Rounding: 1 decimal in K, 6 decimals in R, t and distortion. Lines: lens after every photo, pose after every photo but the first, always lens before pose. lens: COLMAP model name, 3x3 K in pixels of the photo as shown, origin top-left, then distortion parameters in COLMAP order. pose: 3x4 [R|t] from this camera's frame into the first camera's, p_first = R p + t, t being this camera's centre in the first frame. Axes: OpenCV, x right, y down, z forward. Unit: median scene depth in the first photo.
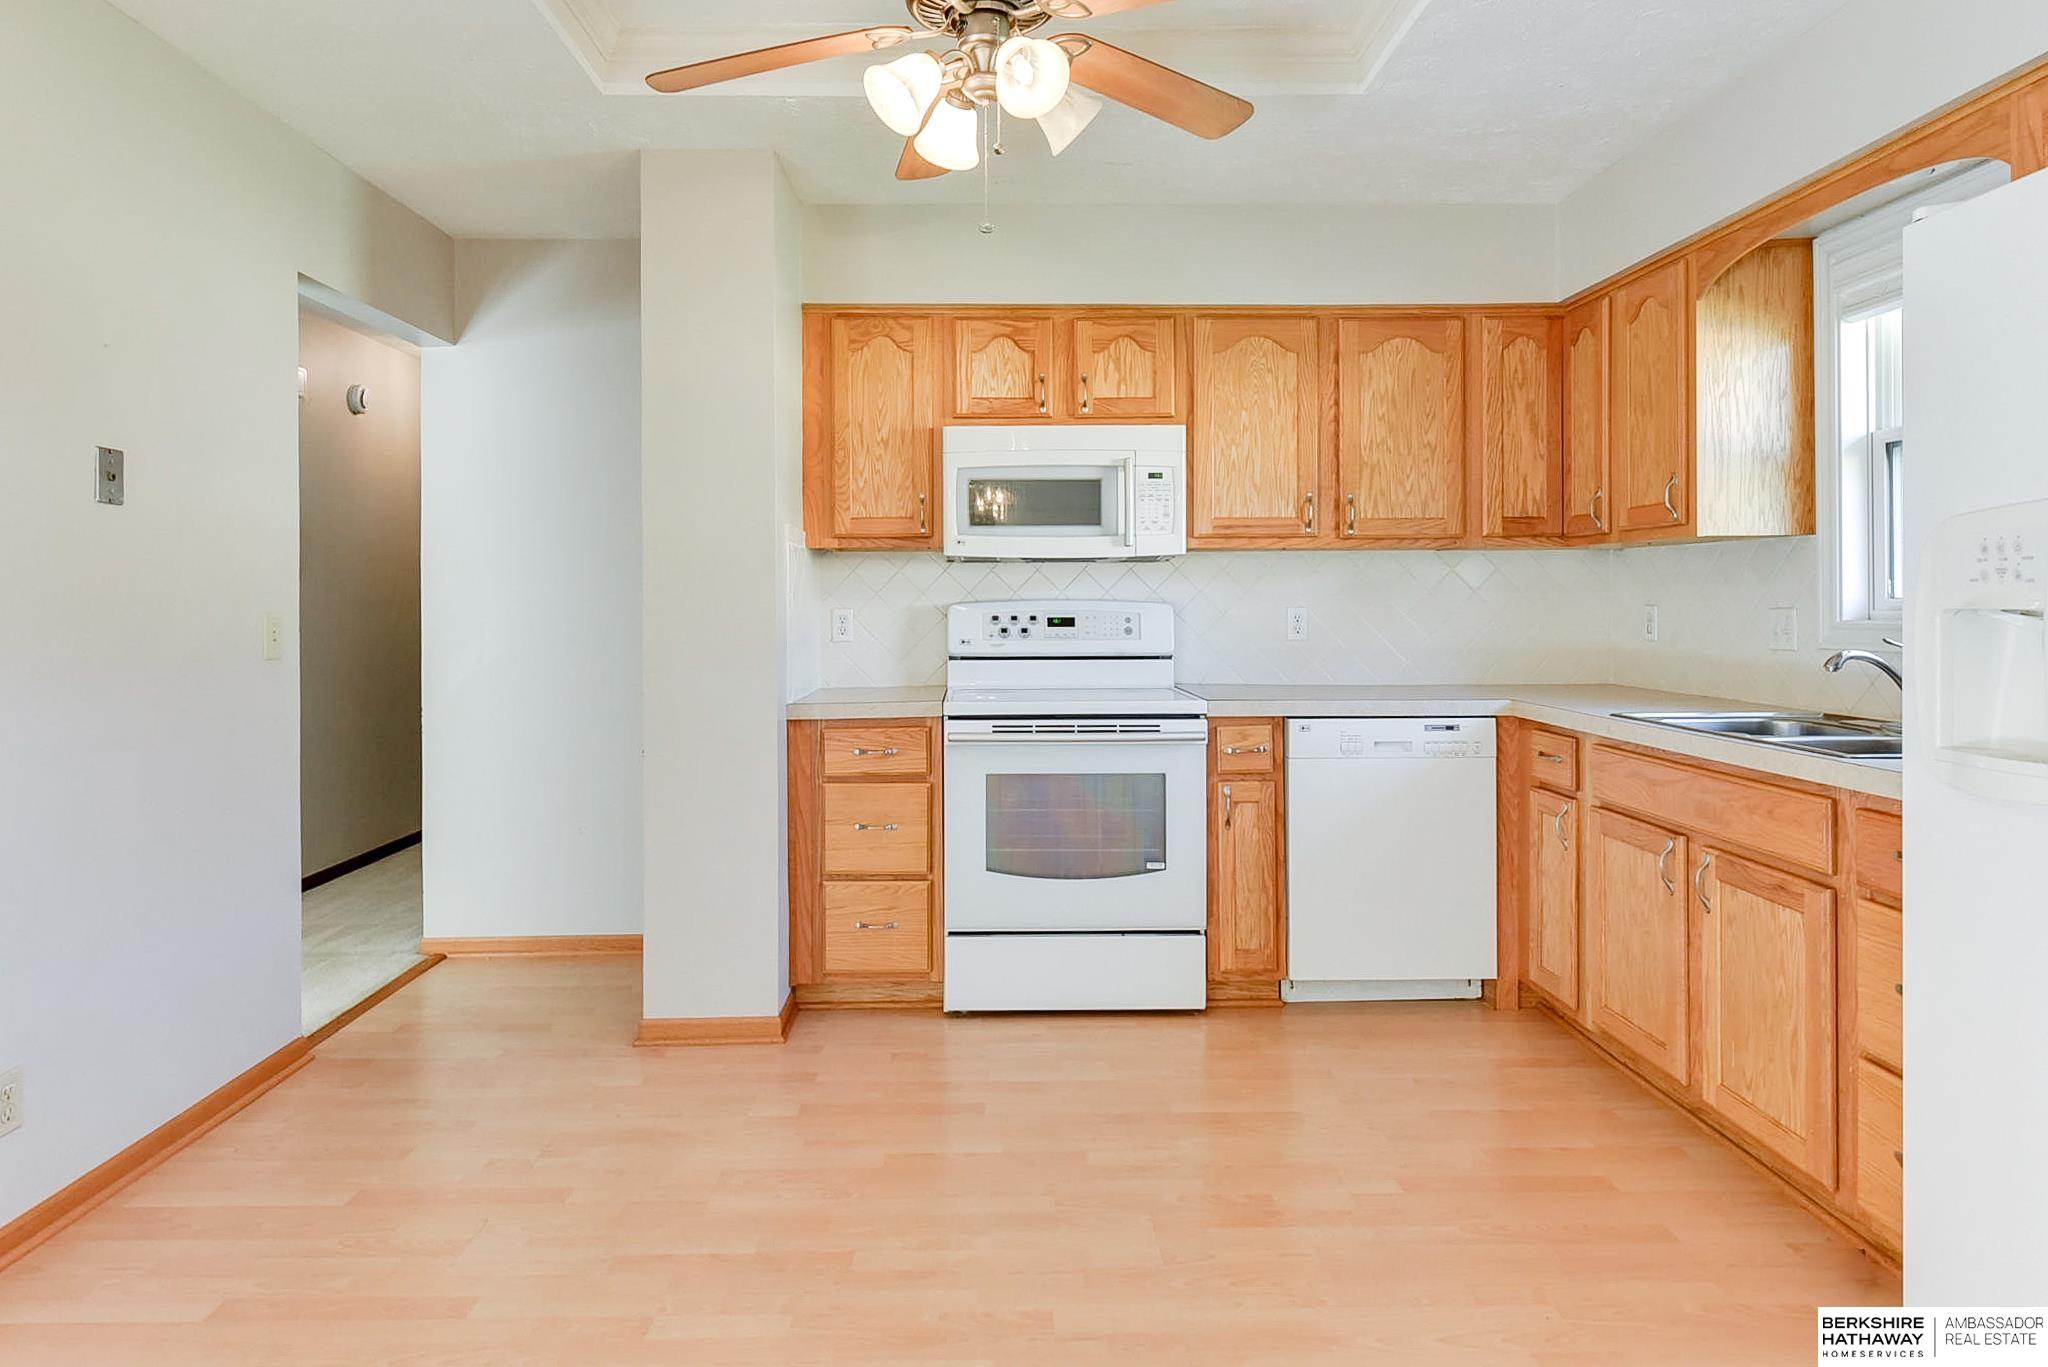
lens RADIAL K [[1185.7, 0, 994.7], [0, 1185.7, 599.9], [0, 0, 1]] dist [0.004145, -0.001024]
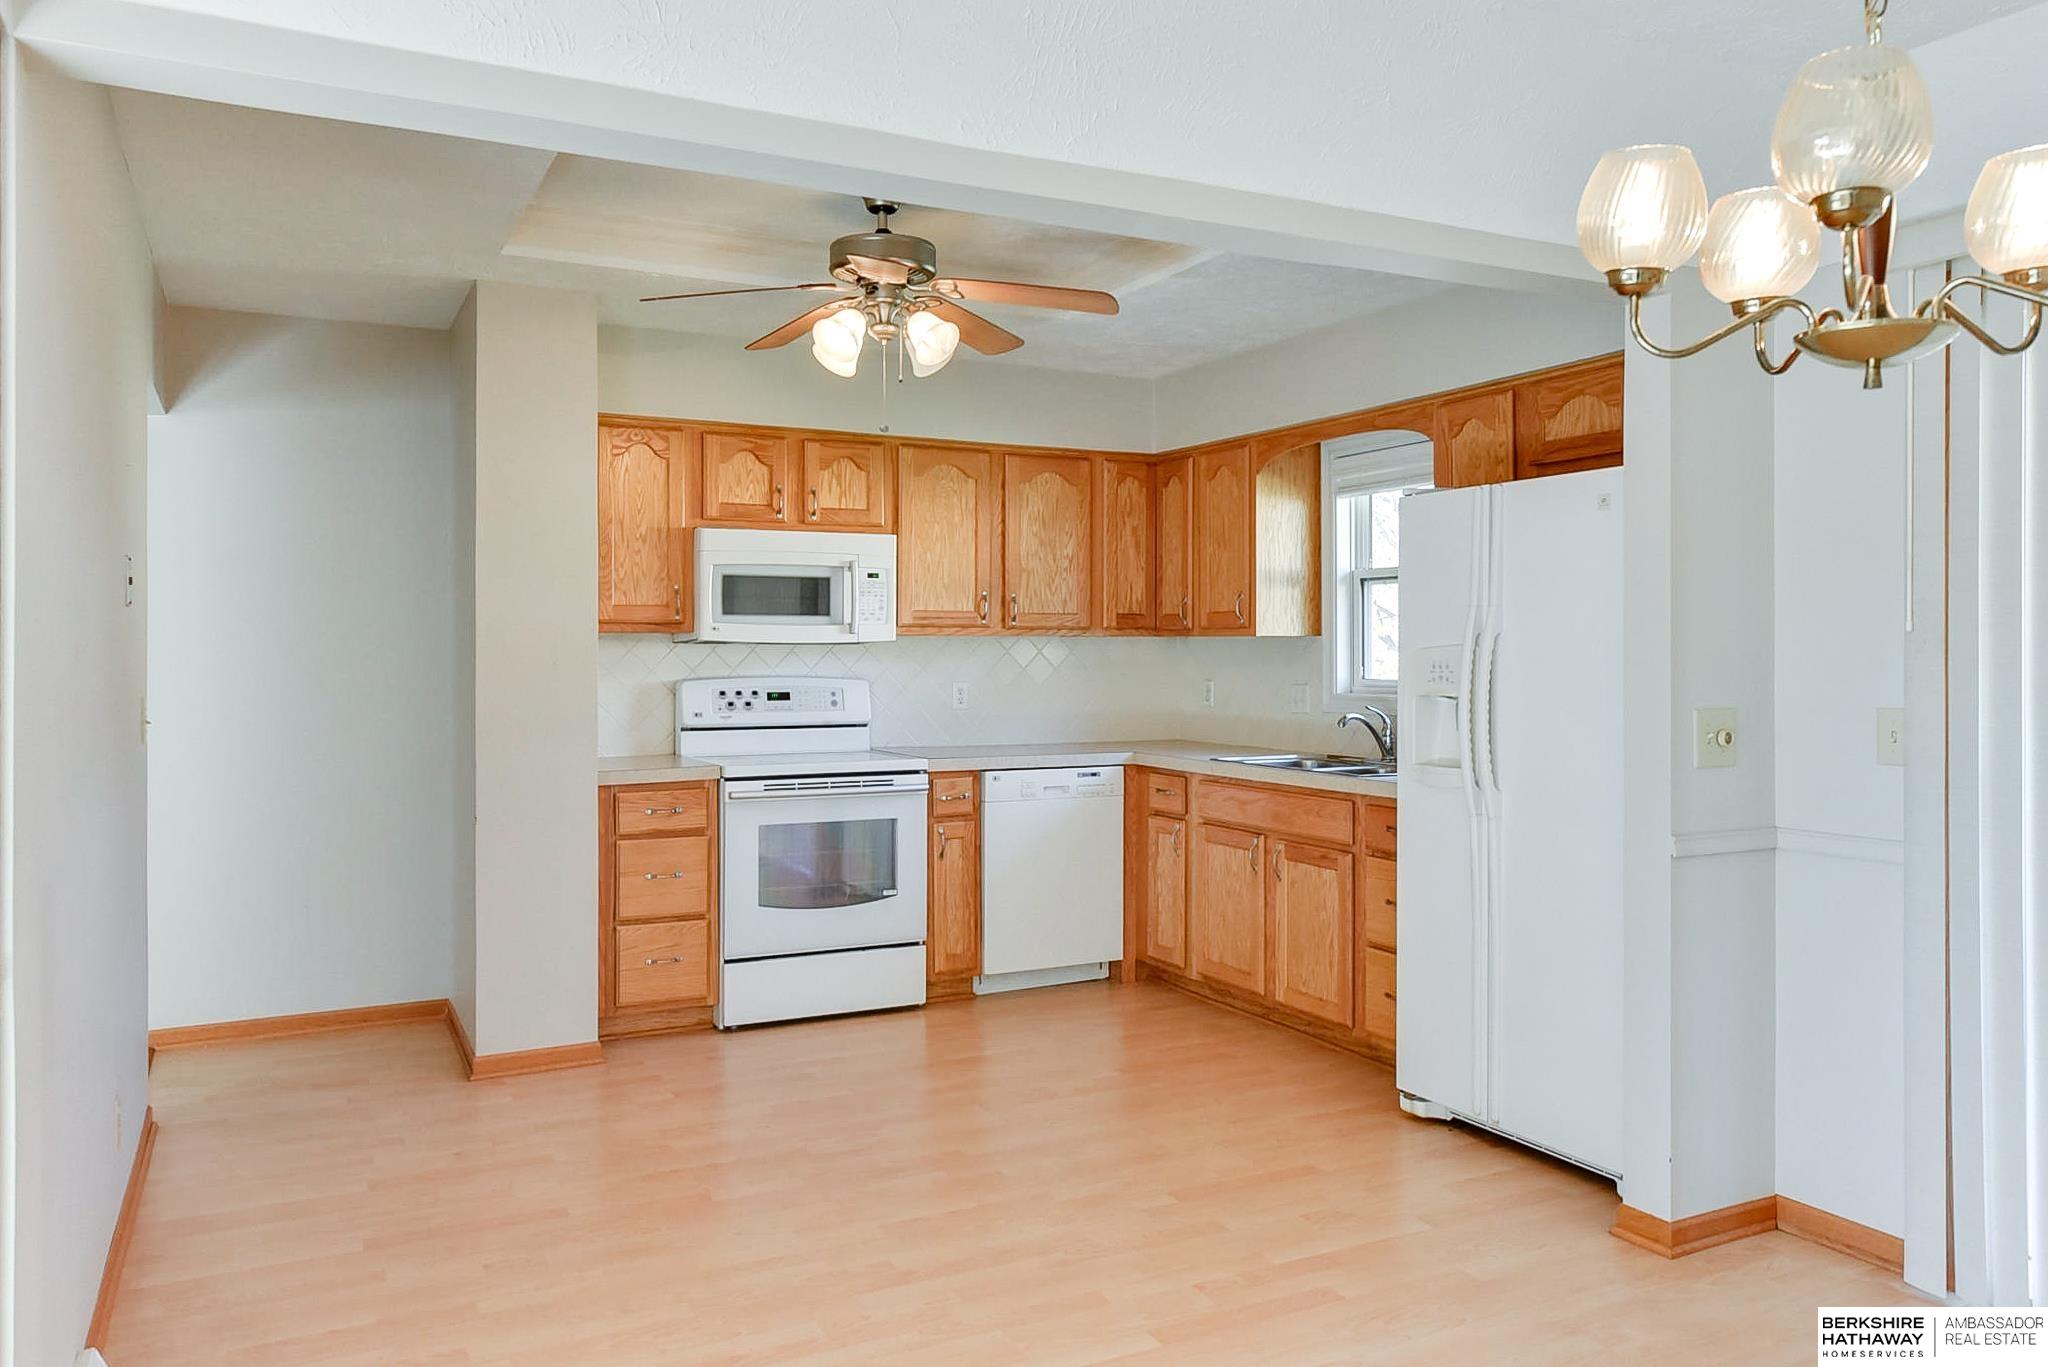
lens RADIAL K [[1457.9, 0, 998.3], [0, 1457.9, 645.5], [0, 0, 1]] dist [-0.003067, -0.002327]
pose [[0.898519, 0.006108, 0.438891, -0.434767], [-0.004577, 0.999979, -0.004548, -0.029177], [-0.438910, 0.002078, 0.898529, -0.427623]]
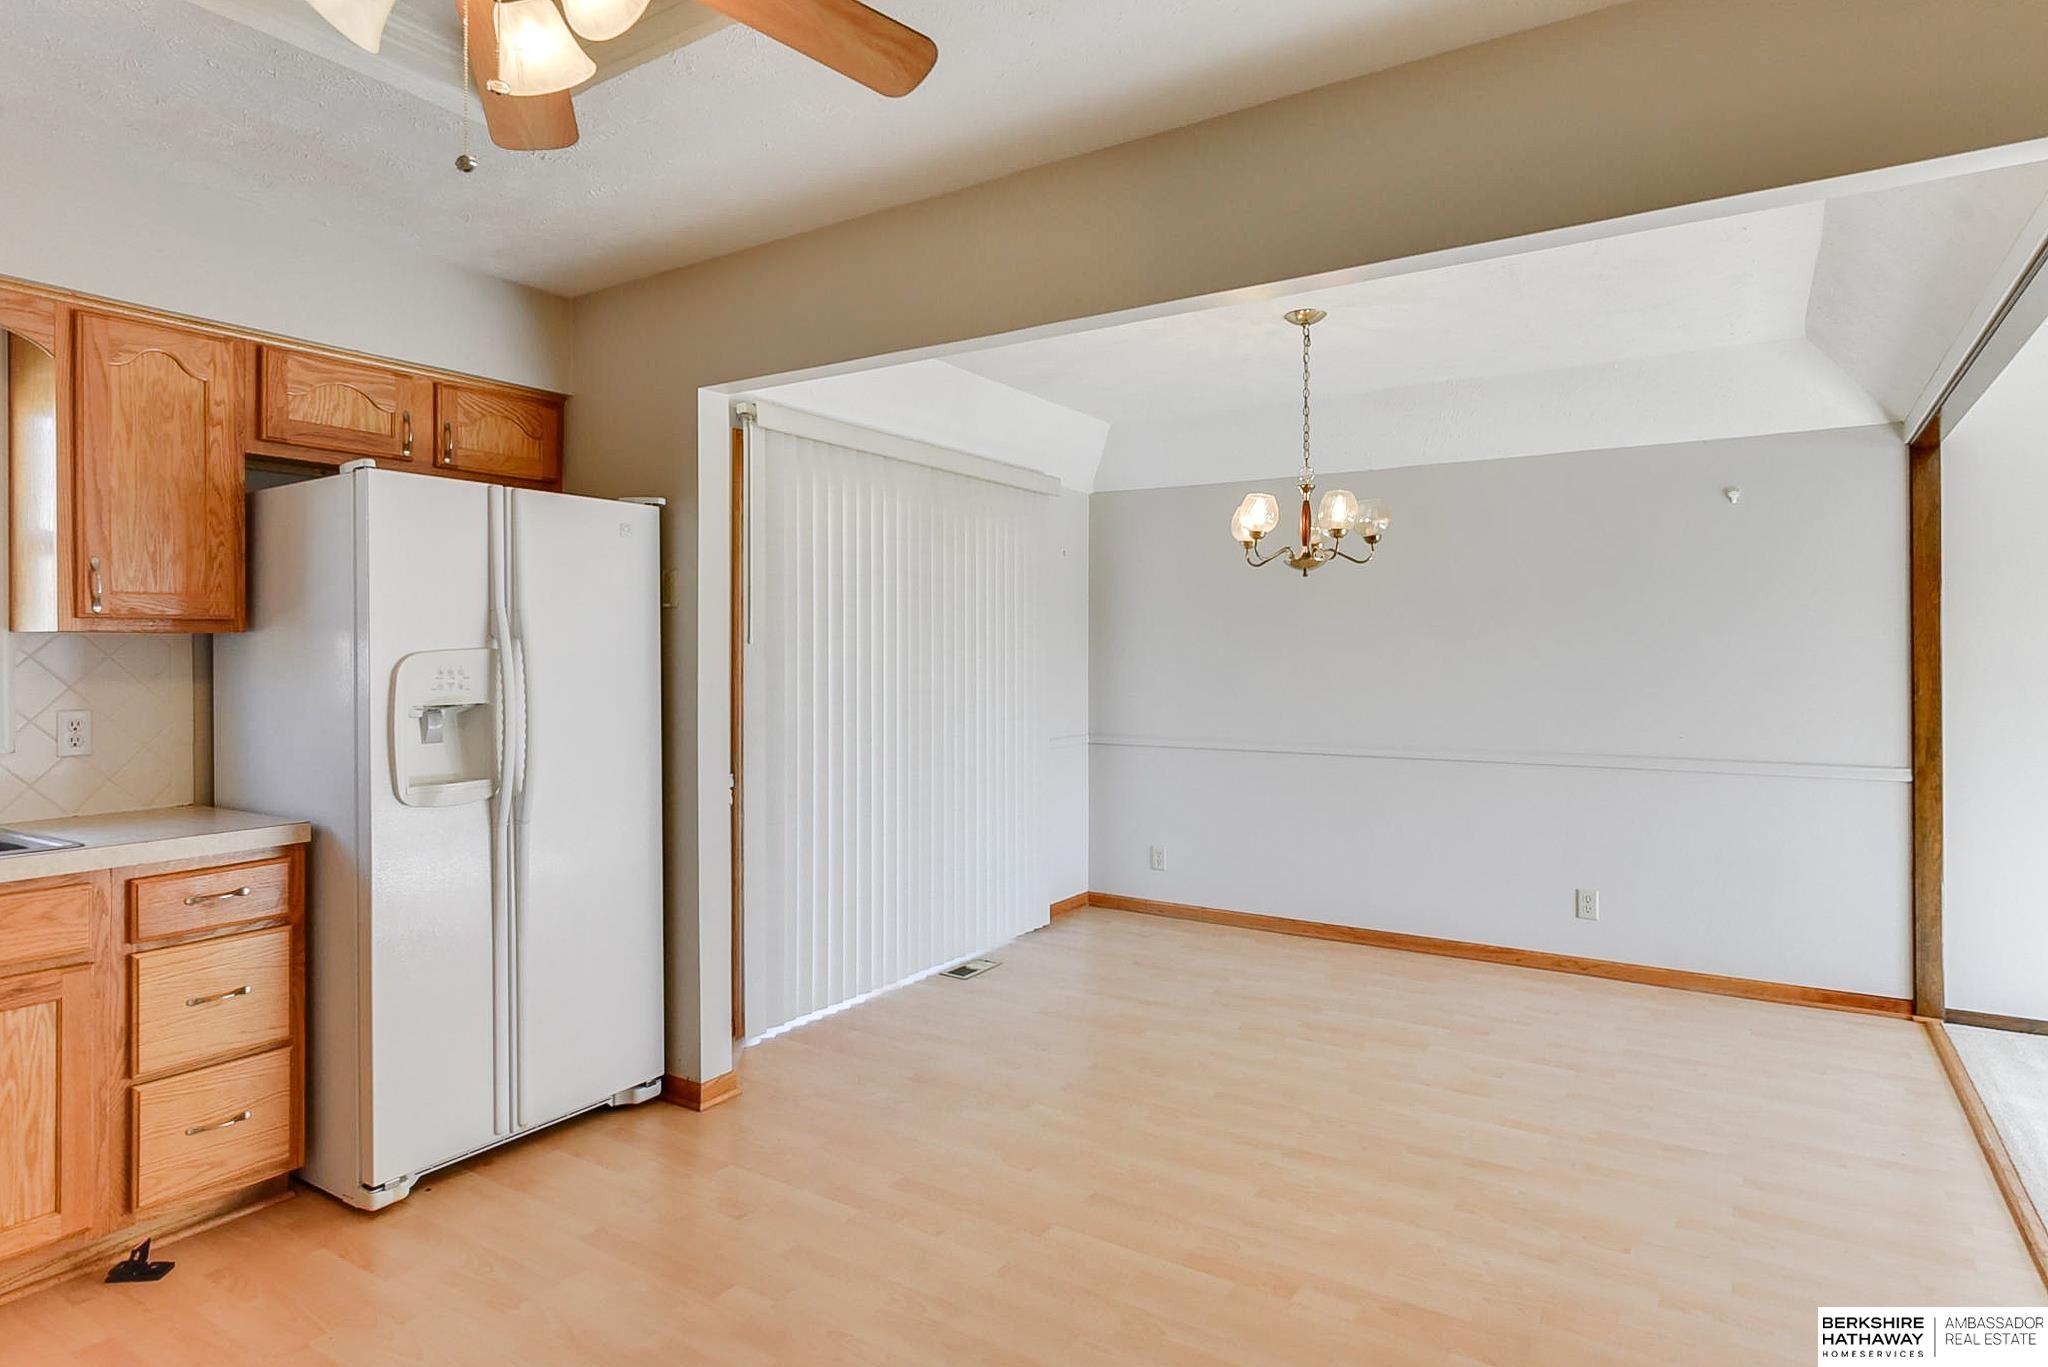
lens RADIAL K [[1130.4, 0, 1012.3], [0, 1130.4, 652.5], [0, 0, 1]] dist [0.002442, -0.000148]
pose [[-0.831151, 0.008539, 0.555982, -0.399740], [0.005245, 0.999958, -0.007518, -0.025477], [-0.556022, -0.003332, -0.831161, 0.893936]]
